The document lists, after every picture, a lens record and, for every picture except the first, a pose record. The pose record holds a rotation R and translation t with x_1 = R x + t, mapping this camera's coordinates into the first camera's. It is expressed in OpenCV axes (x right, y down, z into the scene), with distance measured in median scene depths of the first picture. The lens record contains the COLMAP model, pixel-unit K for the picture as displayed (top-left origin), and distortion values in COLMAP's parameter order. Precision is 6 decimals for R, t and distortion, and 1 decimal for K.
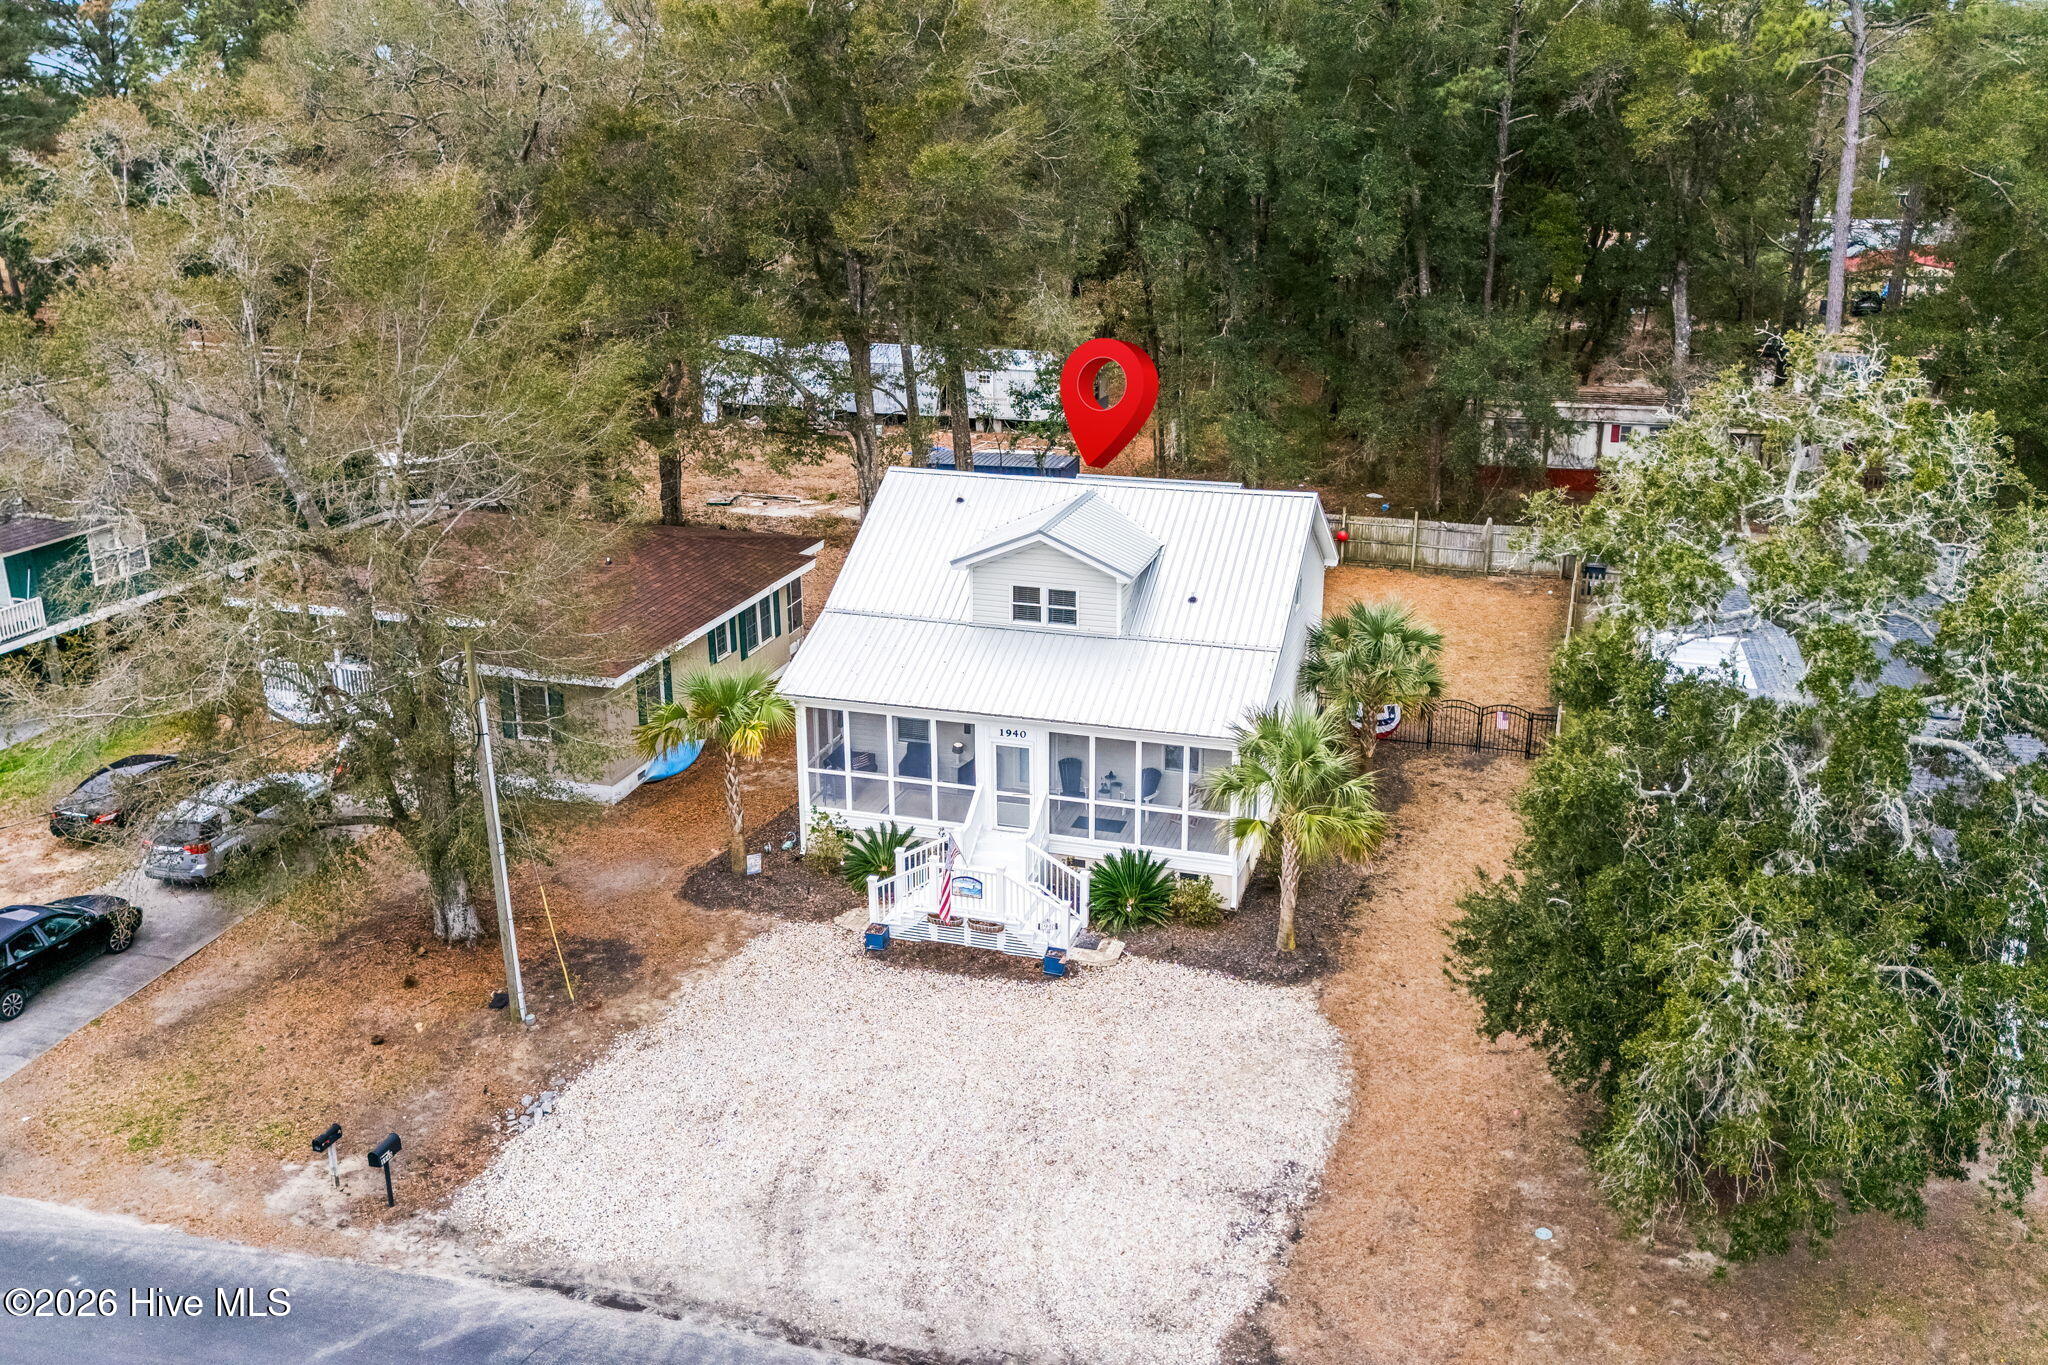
lens RADIAL K [[1908.5, 0, 1029.3], [0, 1908.5, 685.0], [0, 0, 1]] dist [0.034896, 0.000000]
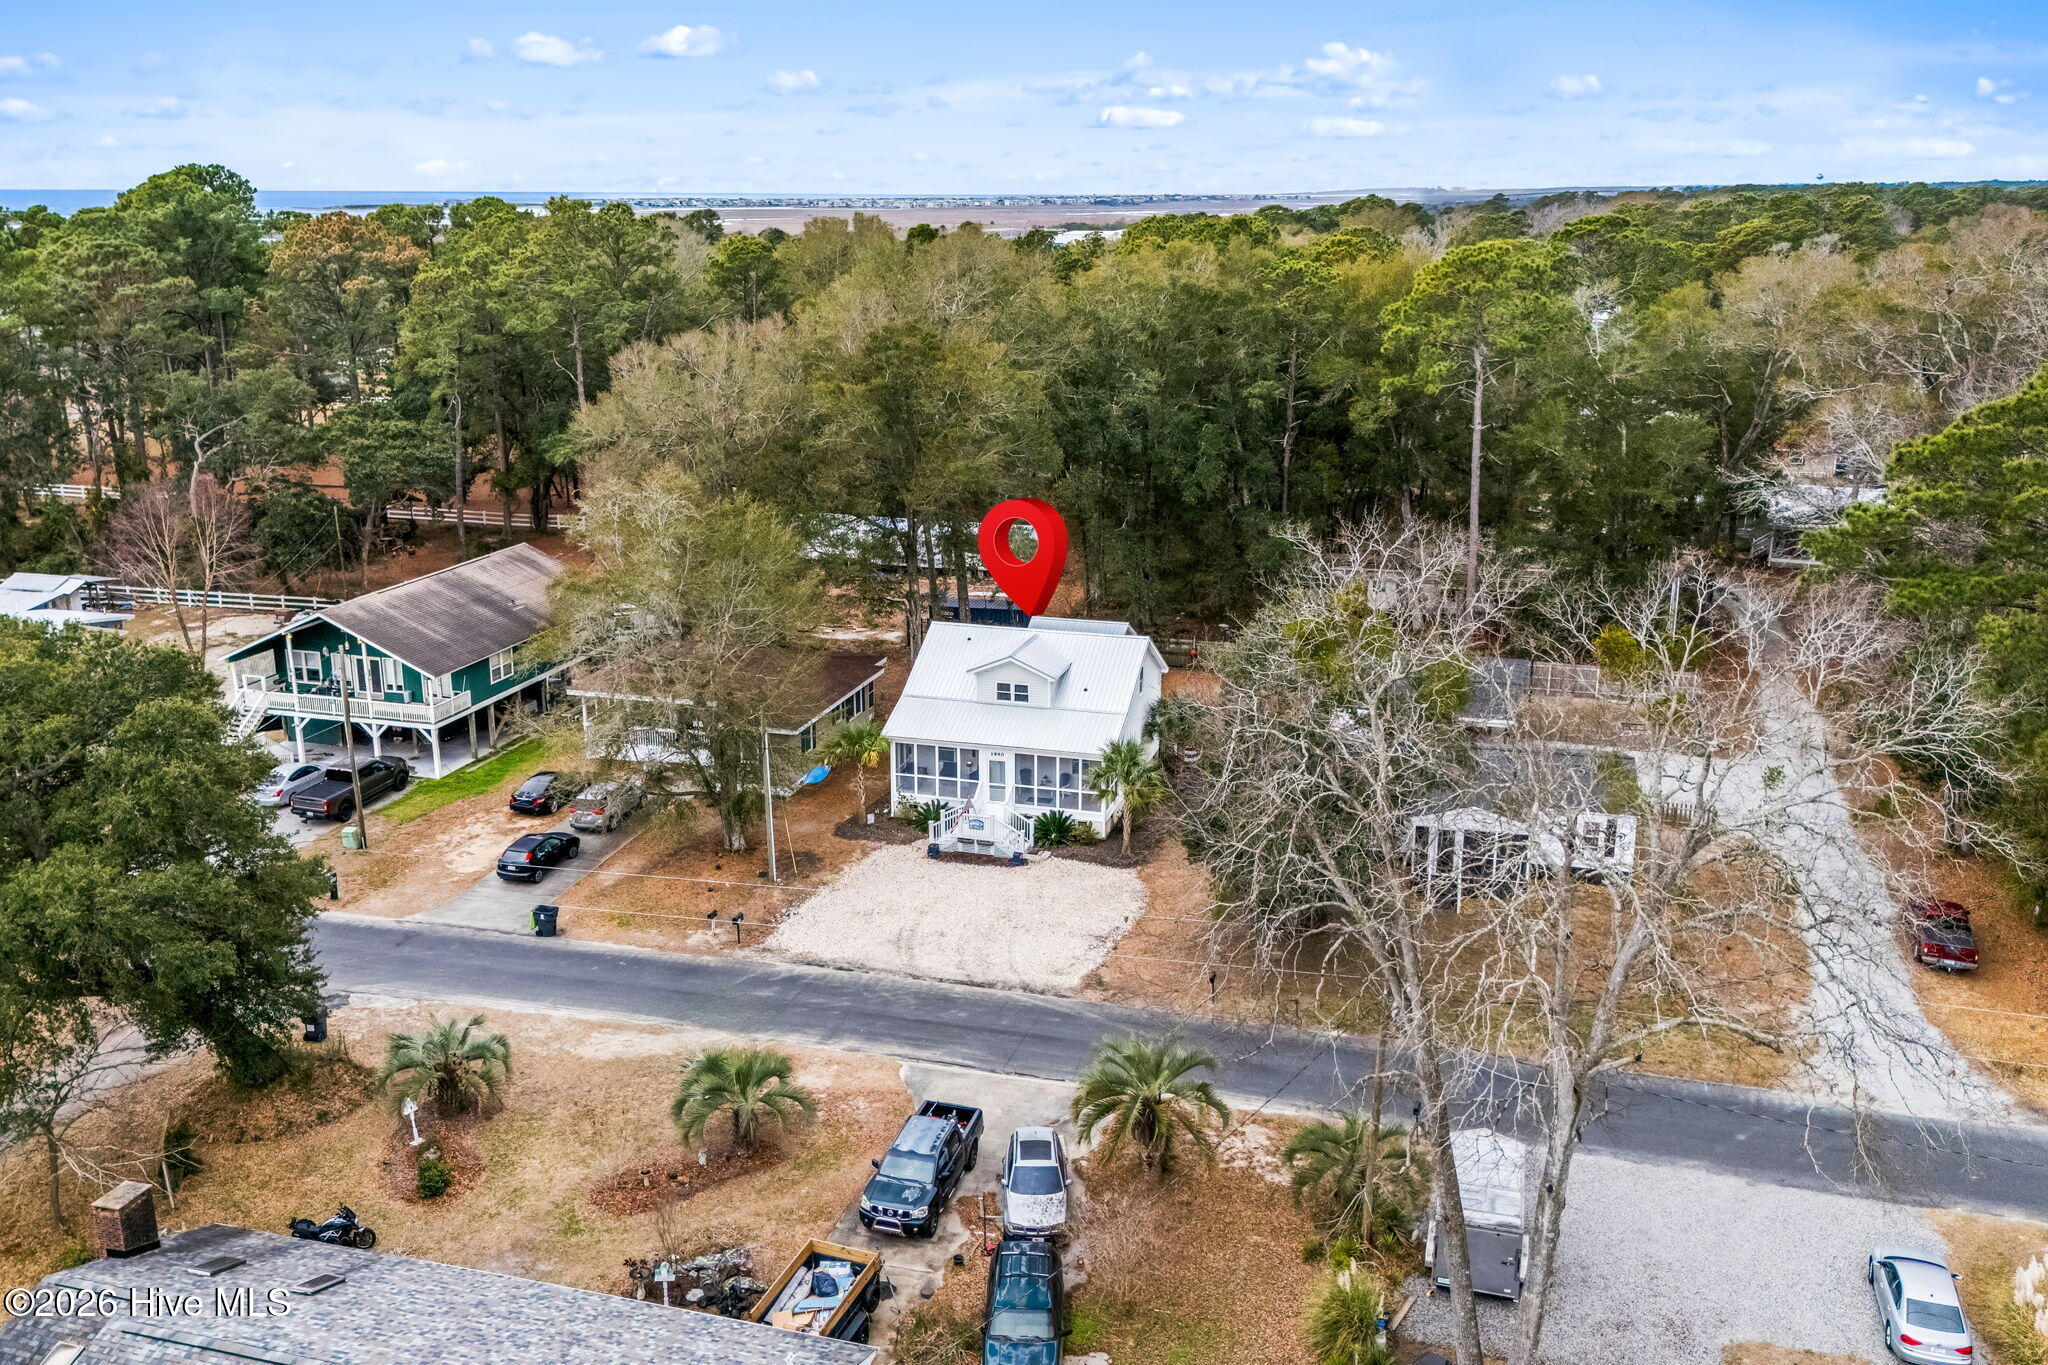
lens RADIAL K [[1733.1, 0, 1021.6], [0, 1733.1, 674.4], [0, 0, 1]] dist [0.025689, -0.023464]
pose [[0.999914, -0.000248, 0.013096, -0.006976], [0.000995, 0.998372, -0.057025, 0.045945], [-0.013061, 0.057033, 0.998287, -0.882559]]
